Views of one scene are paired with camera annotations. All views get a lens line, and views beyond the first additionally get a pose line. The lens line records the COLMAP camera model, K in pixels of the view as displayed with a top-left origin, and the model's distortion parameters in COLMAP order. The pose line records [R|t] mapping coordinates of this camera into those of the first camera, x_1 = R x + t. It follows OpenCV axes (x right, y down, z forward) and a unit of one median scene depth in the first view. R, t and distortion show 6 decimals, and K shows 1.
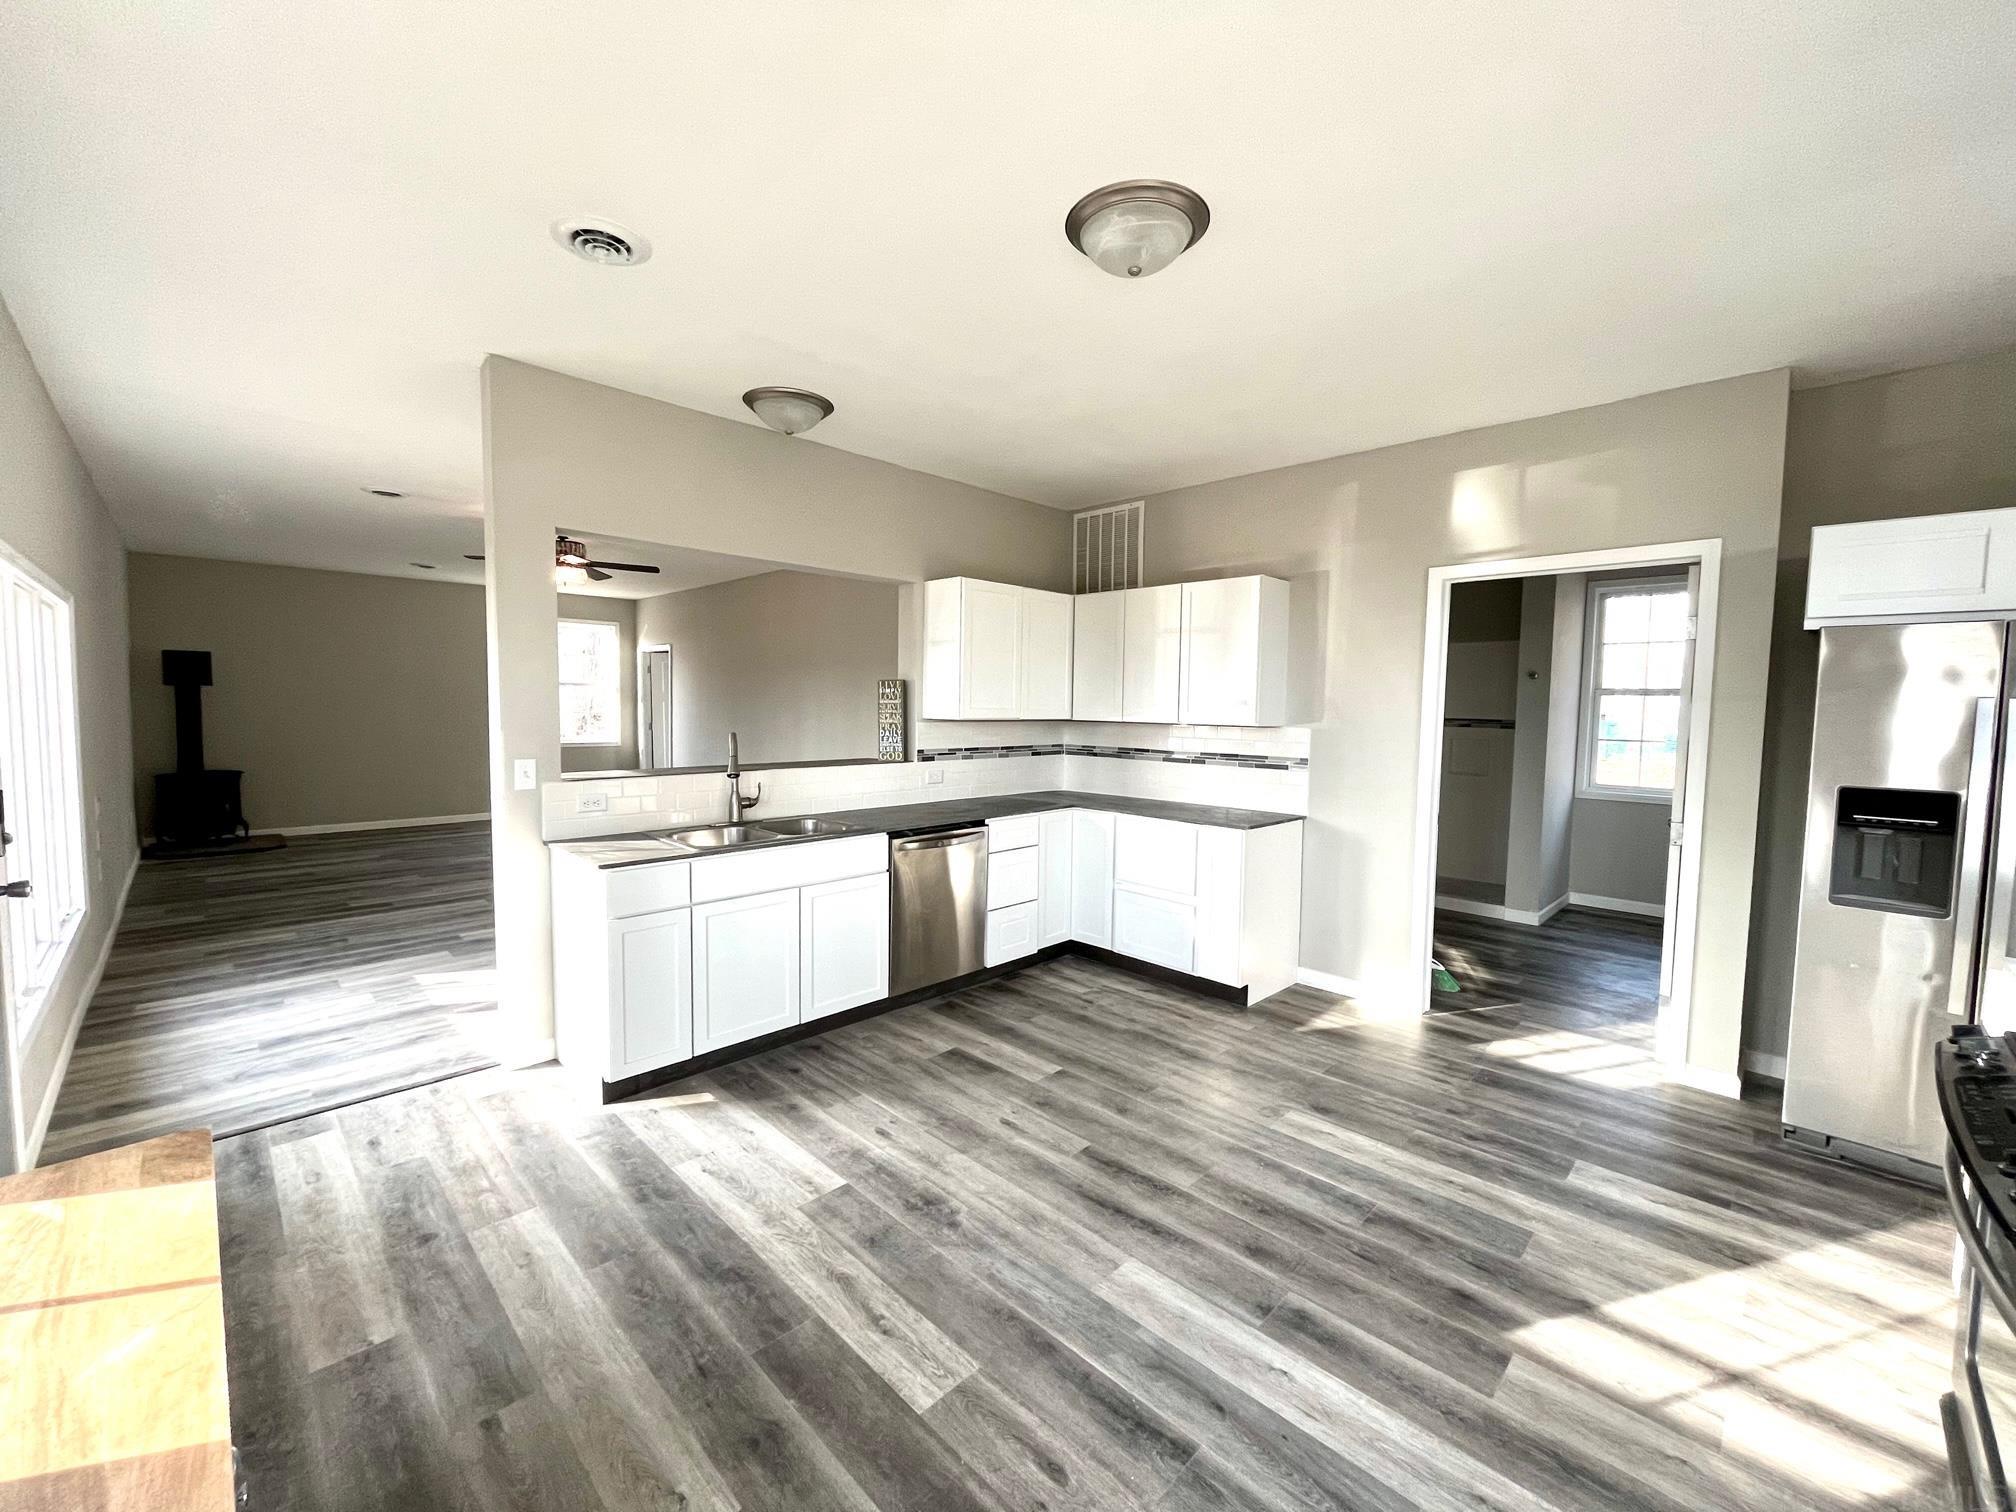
lens RADIAL K [[812.0, 0, 1001.3], [0, 812.0, 747.7], [0, 0, 1]] dist [-0.002874, 0.000244]
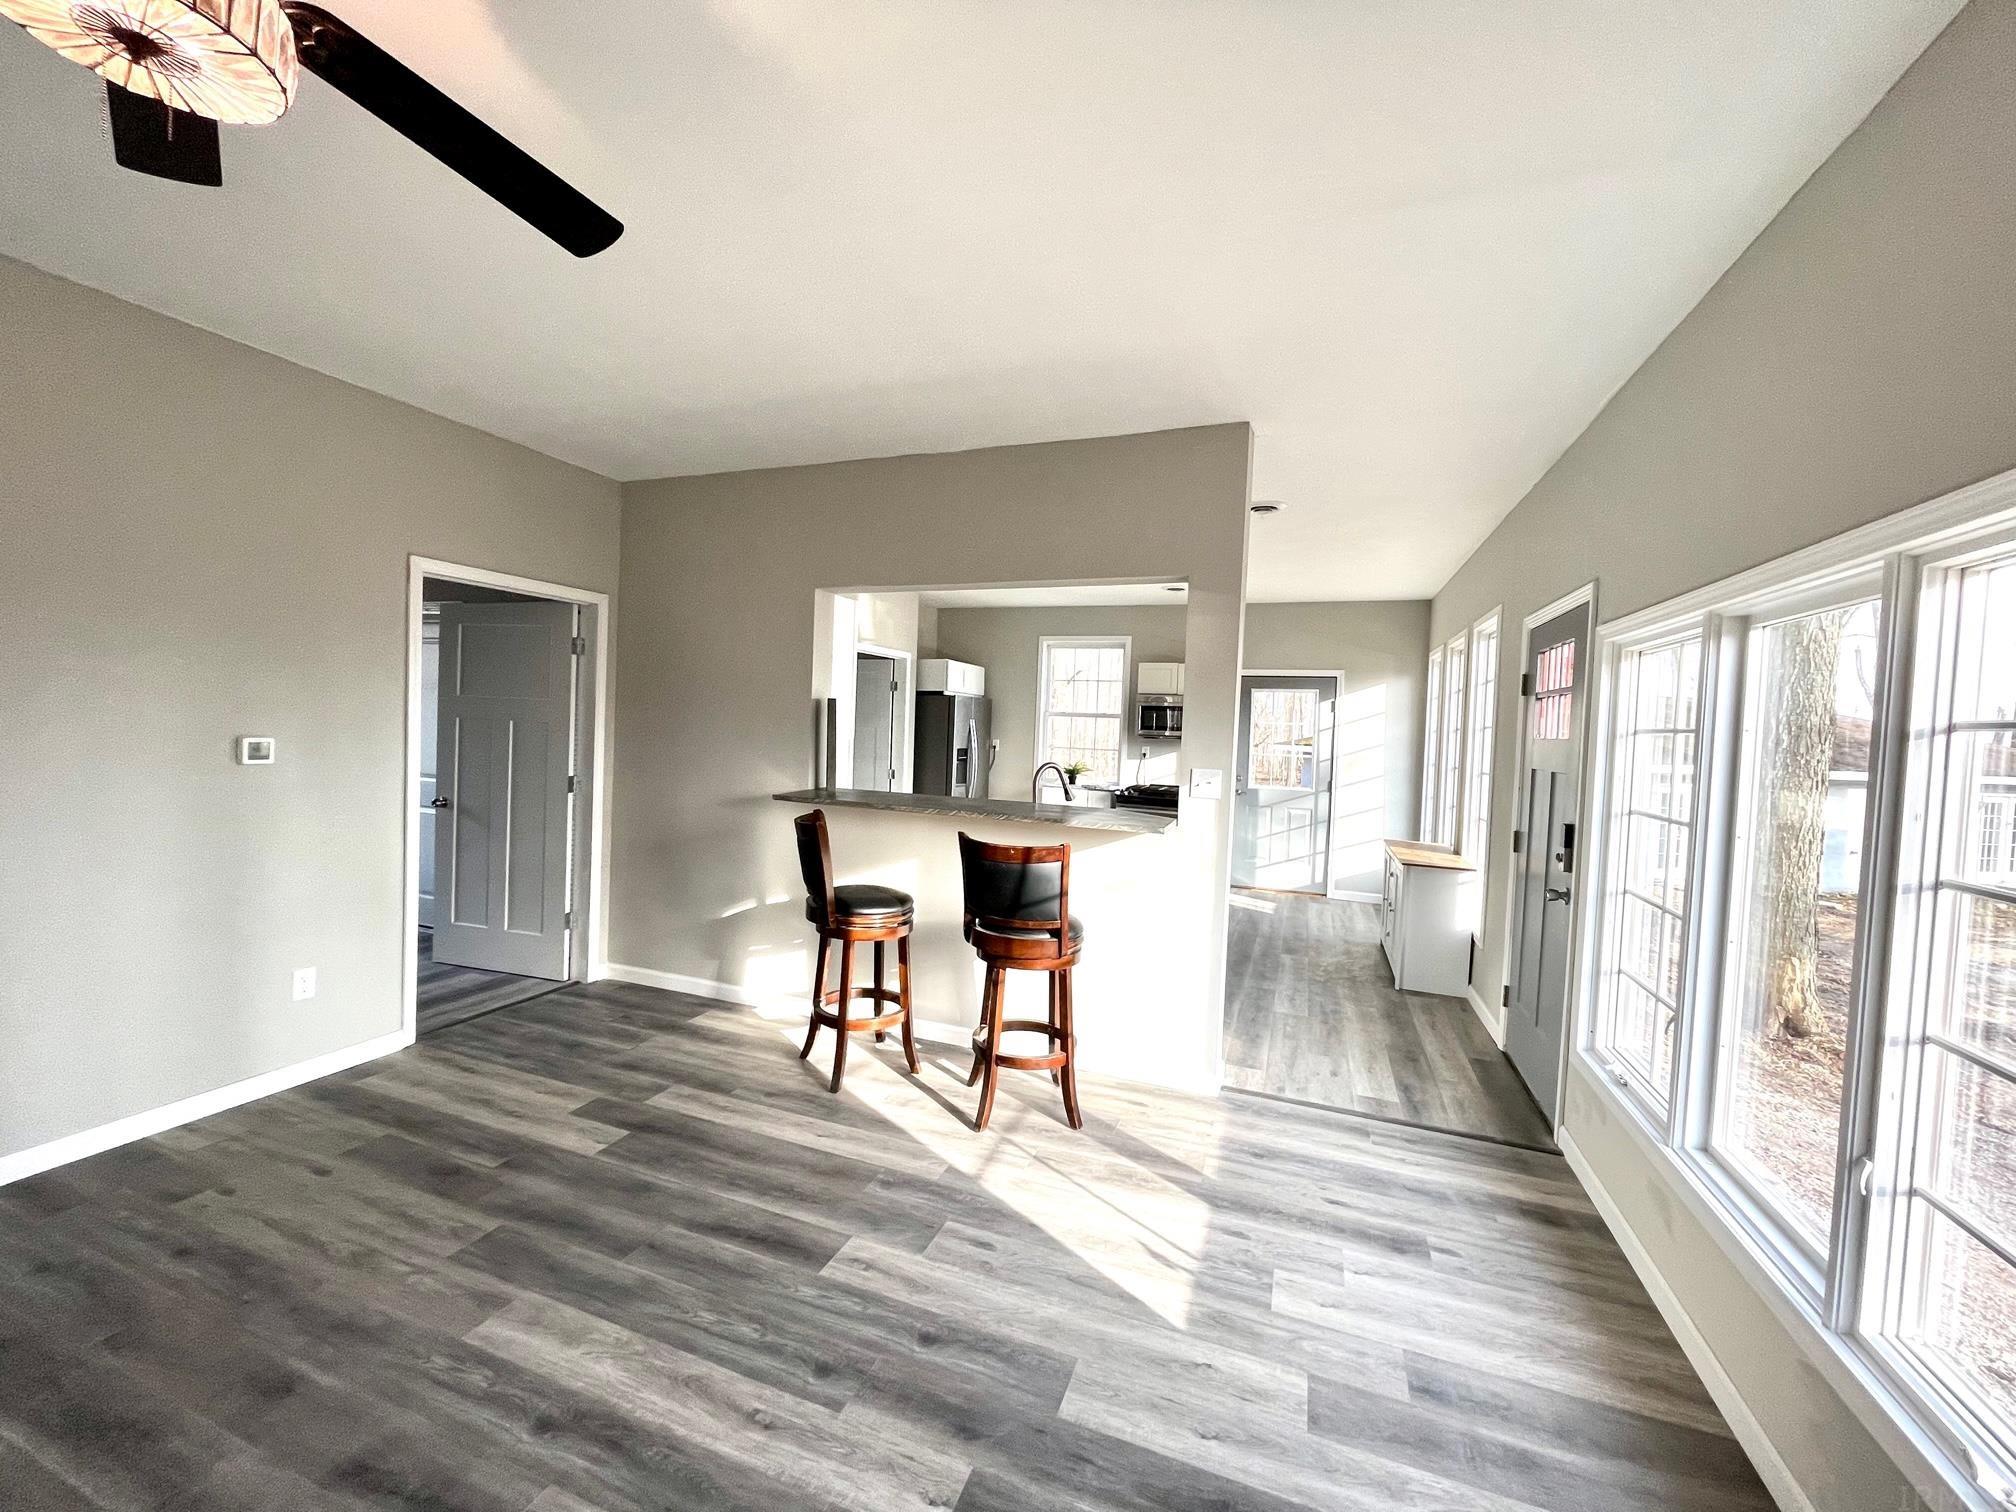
lens RADIAL K [[812.0, 0, 1004.7], [0, 812.0, 747.1], [0, 0, 1]] dist [-0.002874, 0.000244]
pose [[-0.414598, -0.056997, 0.908218, -1.131262], [0.005434, 0.997864, 0.065103, -0.095509], [-0.909988, 0.031927, -0.413403, 1.324002]]
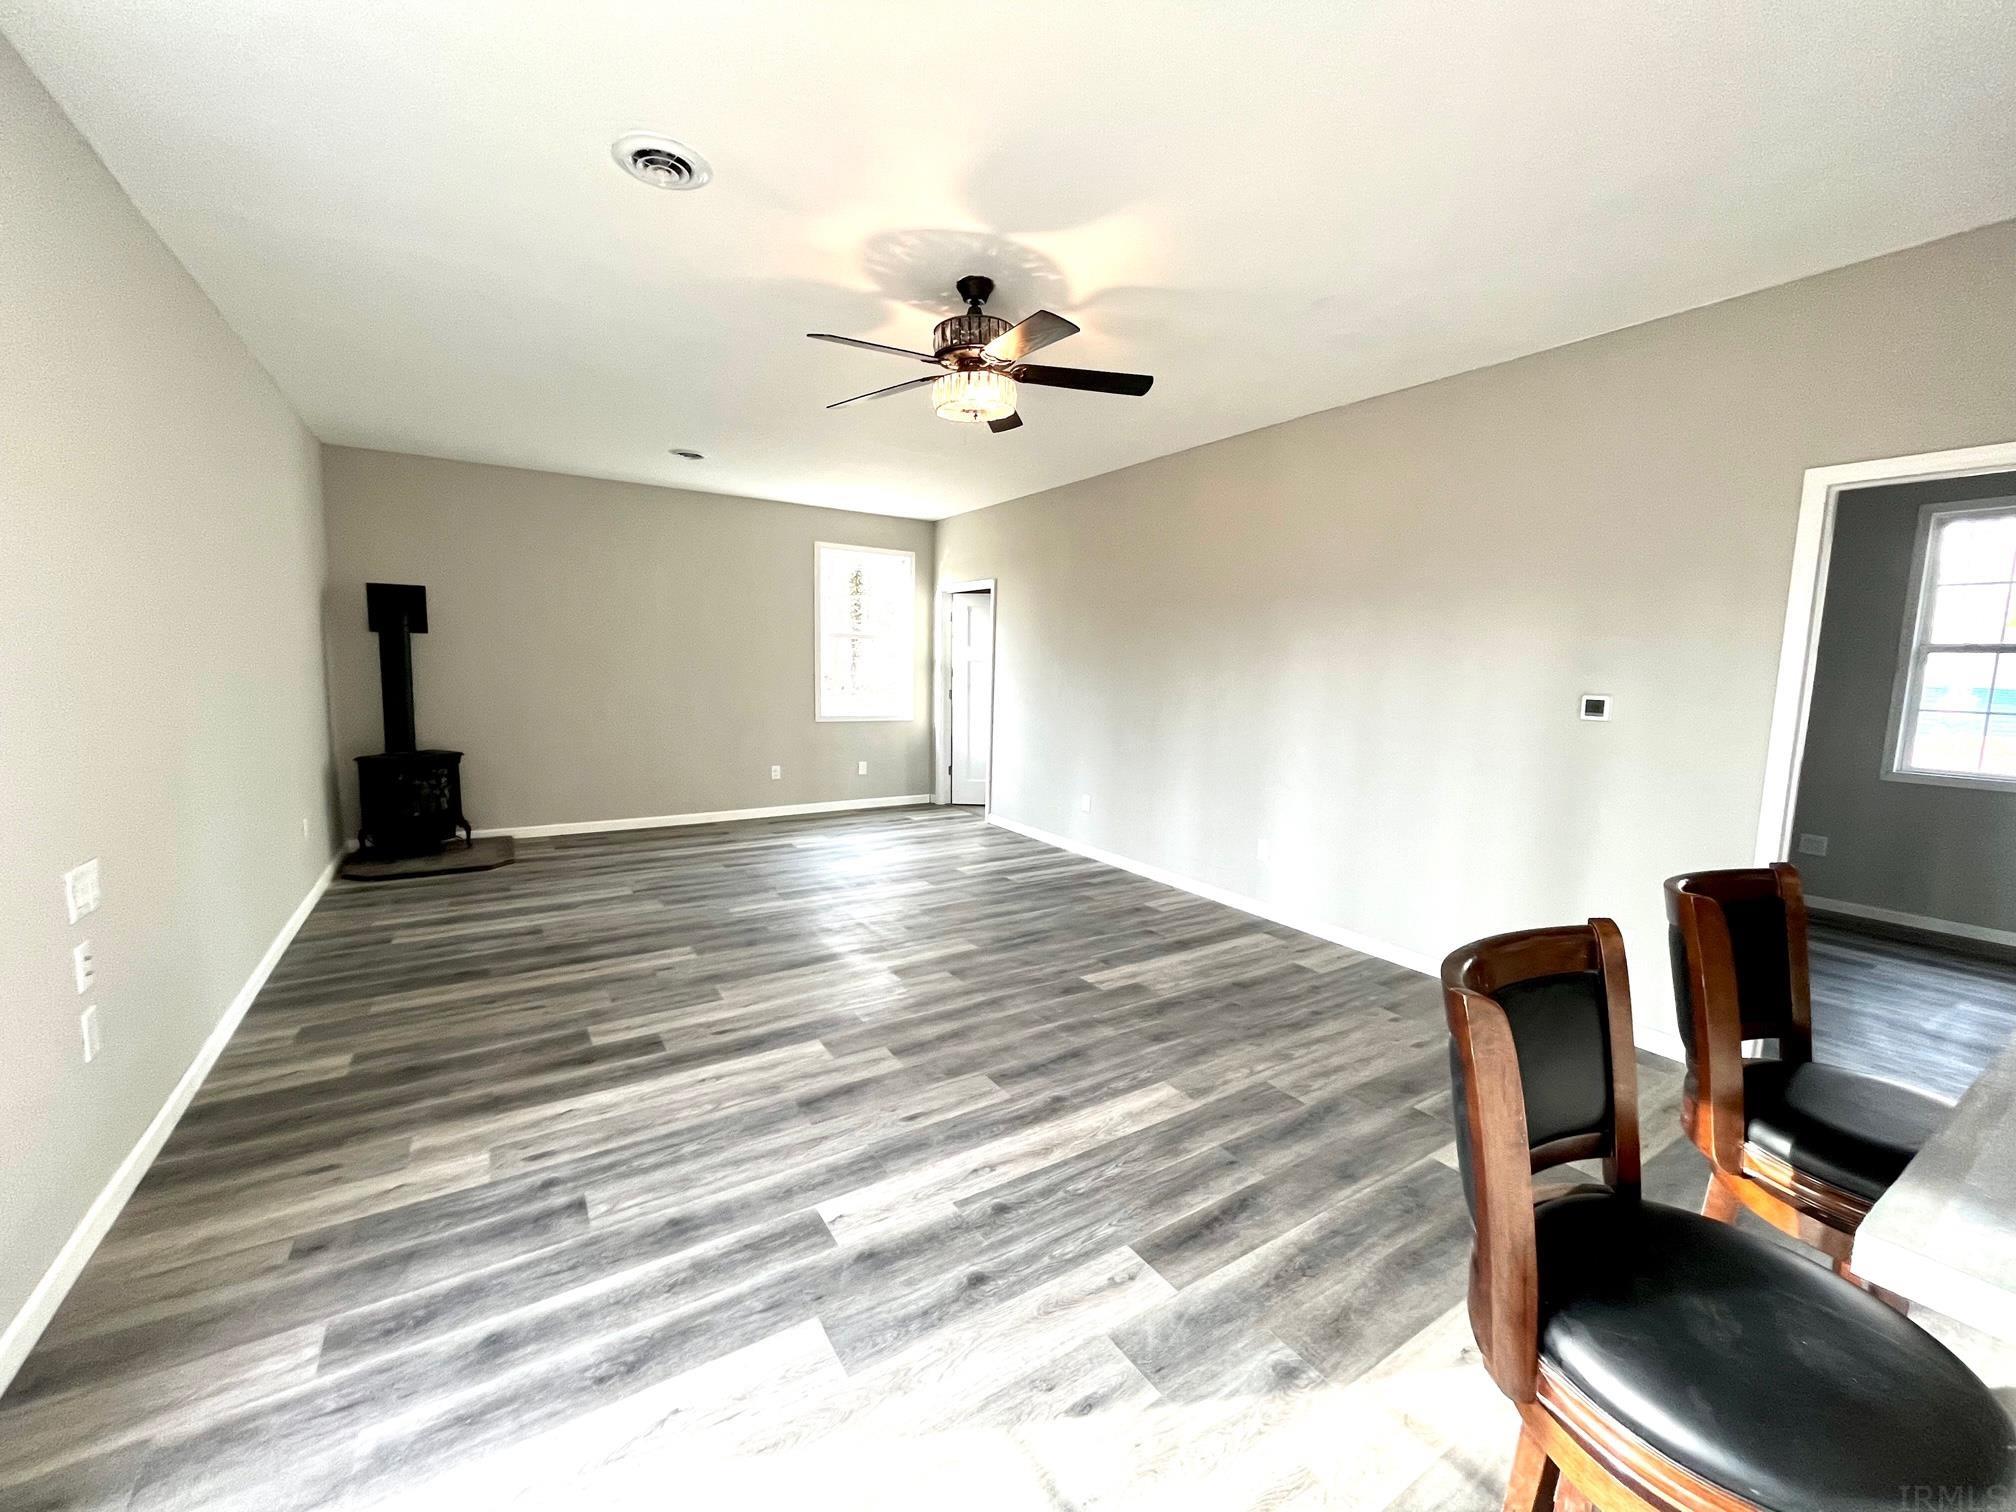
lens RADIAL K [[812.0, 0, 1006.2], [0, 812.0, 756.4], [0, 0, 1]] dist [-0.002874, 0.000244]
pose [[0.977893, 0.032790, -0.206518, -0.601355], [-0.021225, 0.998093, 0.057972, -0.037201], [0.208025, -0.052307, 0.976724, 0.755417]]
